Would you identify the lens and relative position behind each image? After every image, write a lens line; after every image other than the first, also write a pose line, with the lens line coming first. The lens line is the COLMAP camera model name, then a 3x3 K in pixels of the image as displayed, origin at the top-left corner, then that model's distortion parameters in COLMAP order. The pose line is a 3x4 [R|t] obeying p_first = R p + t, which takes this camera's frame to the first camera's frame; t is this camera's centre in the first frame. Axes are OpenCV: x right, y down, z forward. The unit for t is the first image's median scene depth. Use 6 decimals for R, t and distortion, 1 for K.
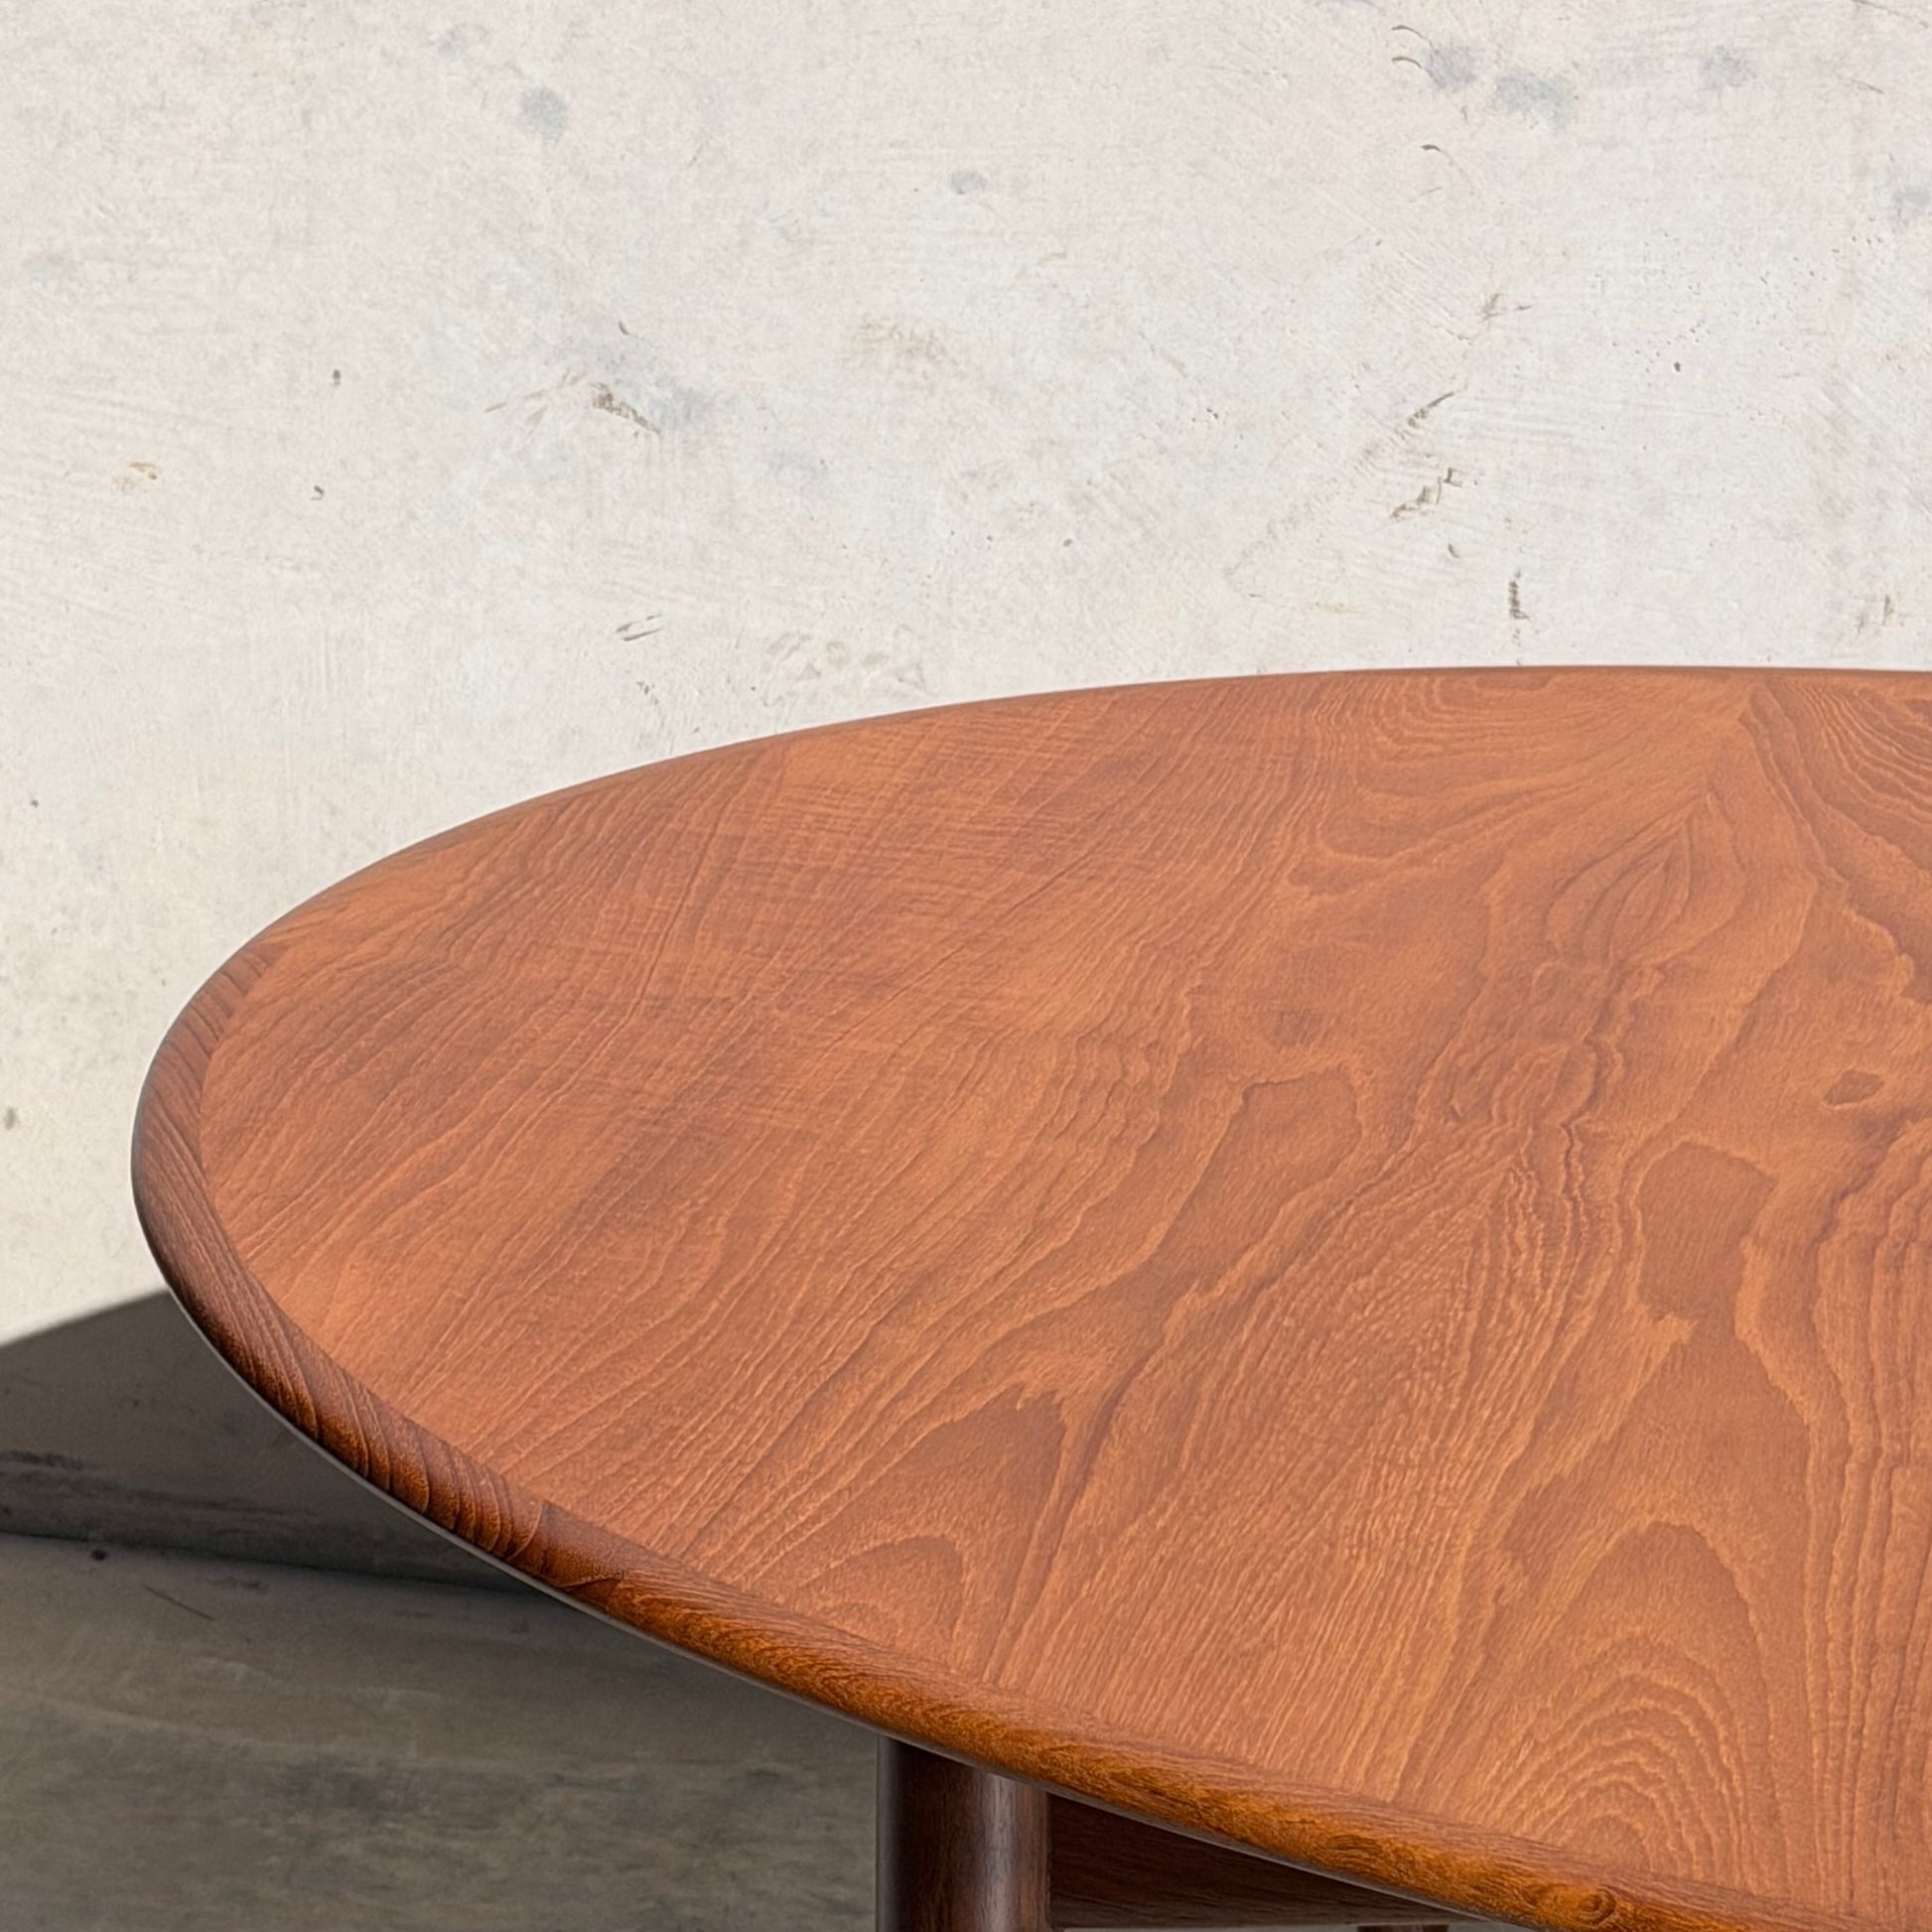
lens RADIAL K [[6117.4, 0, 966.0], [0, 6117.4, 966.0], [0, 0, 1]] dist [0.119734, 0.330753]
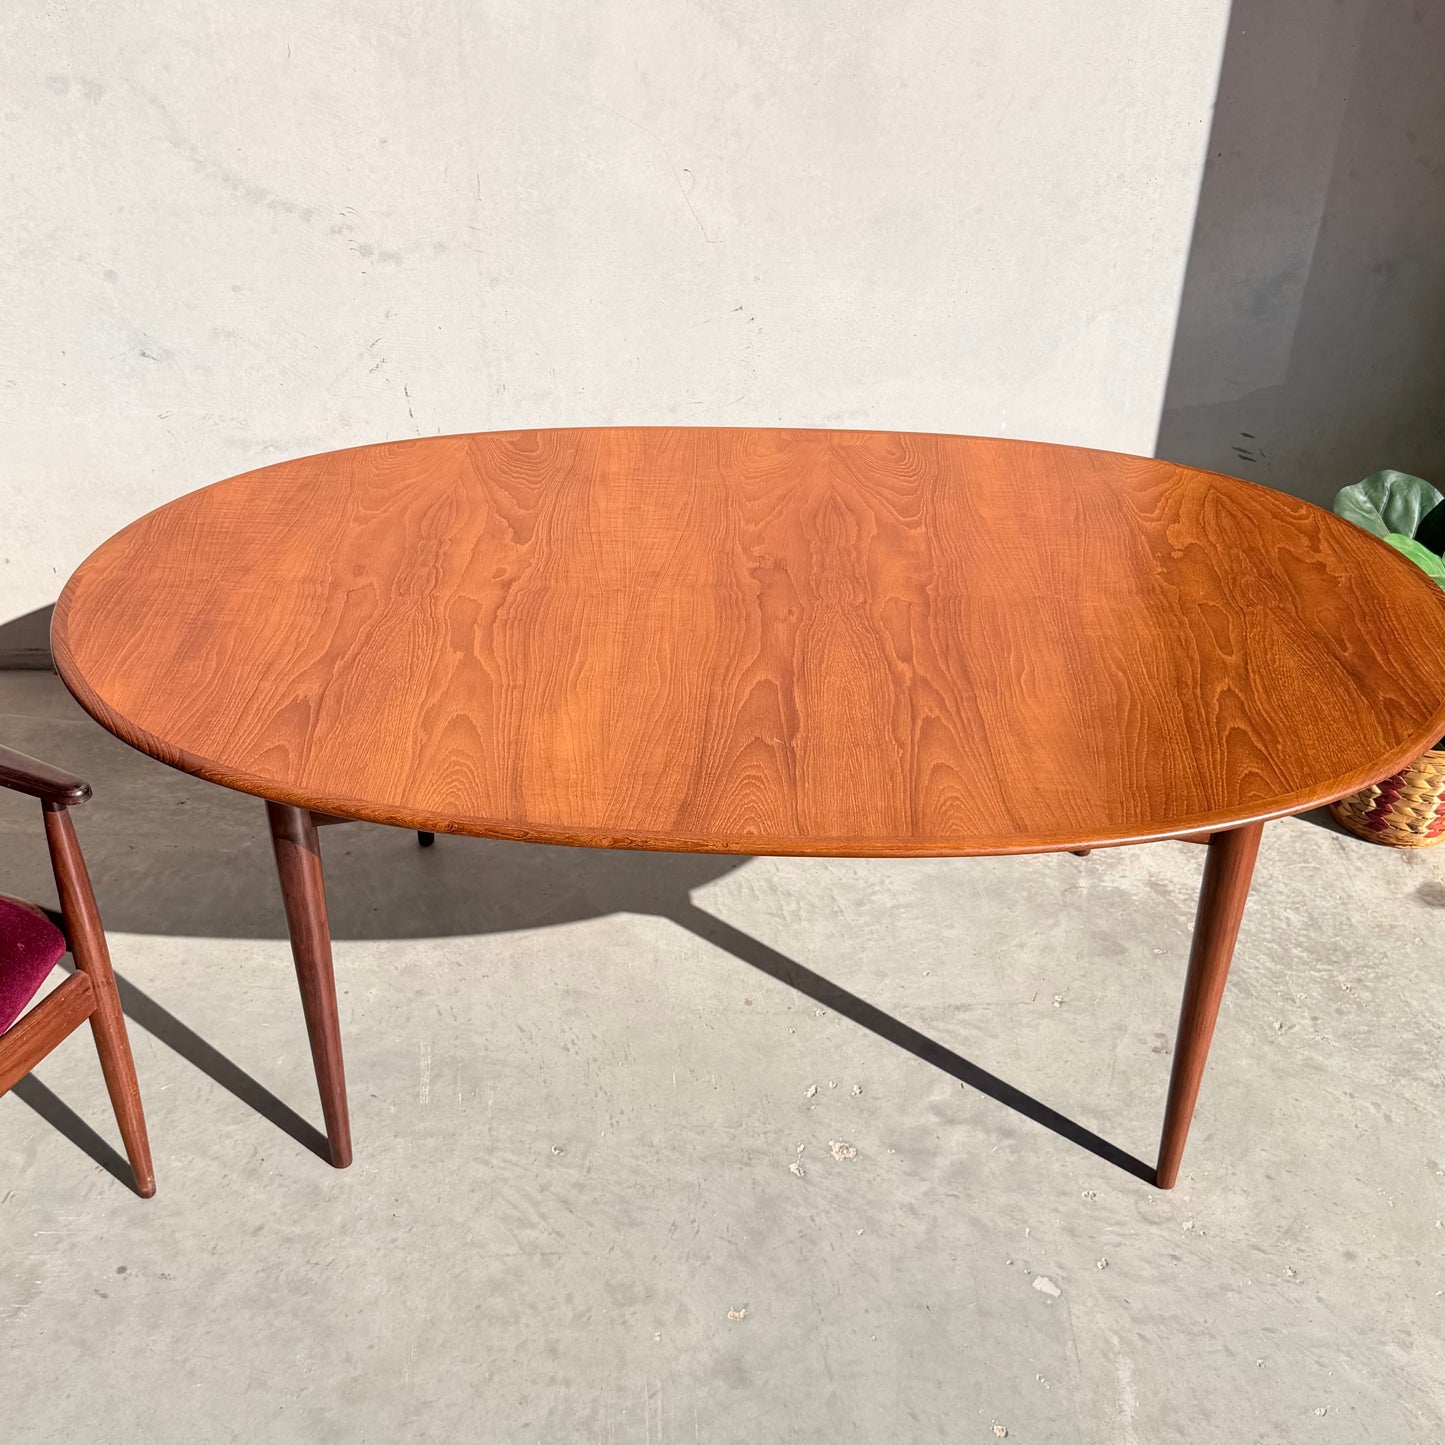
lens RADIAL K [[1727.7, 0, 713.9], [0, 1727.7, 730.3], [0, 0, 1]] dist [0.227553, -0.577013]
pose [[0.968707, -0.144483, 0.201822, 0.039259], [0.092420, 0.964609, 0.246957, -0.171598], [-0.230361, -0.220577, 0.947776, -0.170122]]
